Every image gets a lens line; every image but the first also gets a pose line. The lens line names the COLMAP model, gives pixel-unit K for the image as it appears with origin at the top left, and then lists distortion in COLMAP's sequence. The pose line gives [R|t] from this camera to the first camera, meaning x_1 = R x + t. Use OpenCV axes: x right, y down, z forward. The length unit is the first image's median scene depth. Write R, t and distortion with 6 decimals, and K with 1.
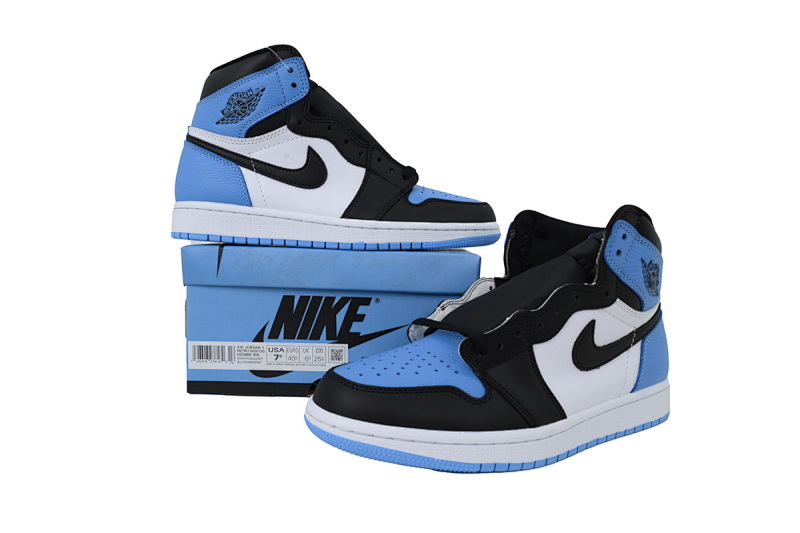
lens RADIAL K [[544.1, 0, 400.0], [0, 544.1, 266.5], [0, 0, 1]] dist [0.000552, 0.000267]
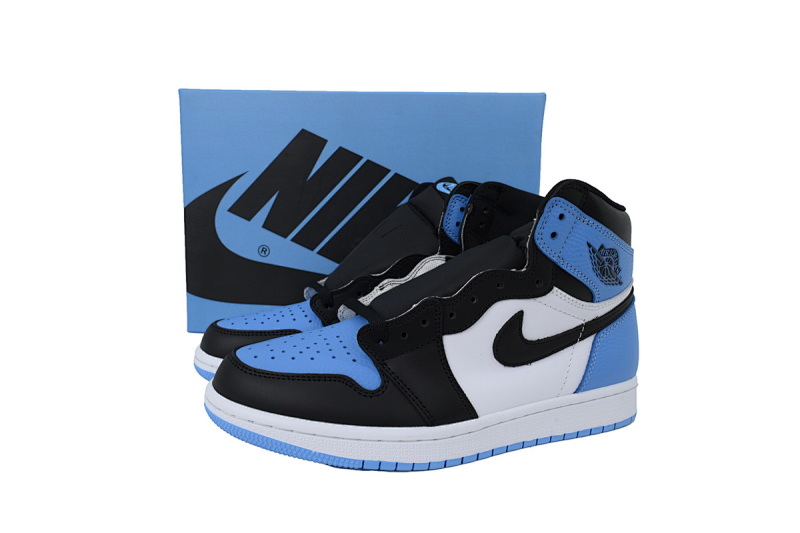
lens RADIAL K [[544.1, 0, 400.0], [0, 544.1, 266.5], [0, 0, 1]] dist [0.000552, 0.000267]
pose [[0.983932, 0.035891, -0.174899, 0.312609], [-0.023701, 0.997173, 0.071297, -0.031646], [0.176964, -0.066007, 0.982001, 0.102389]]
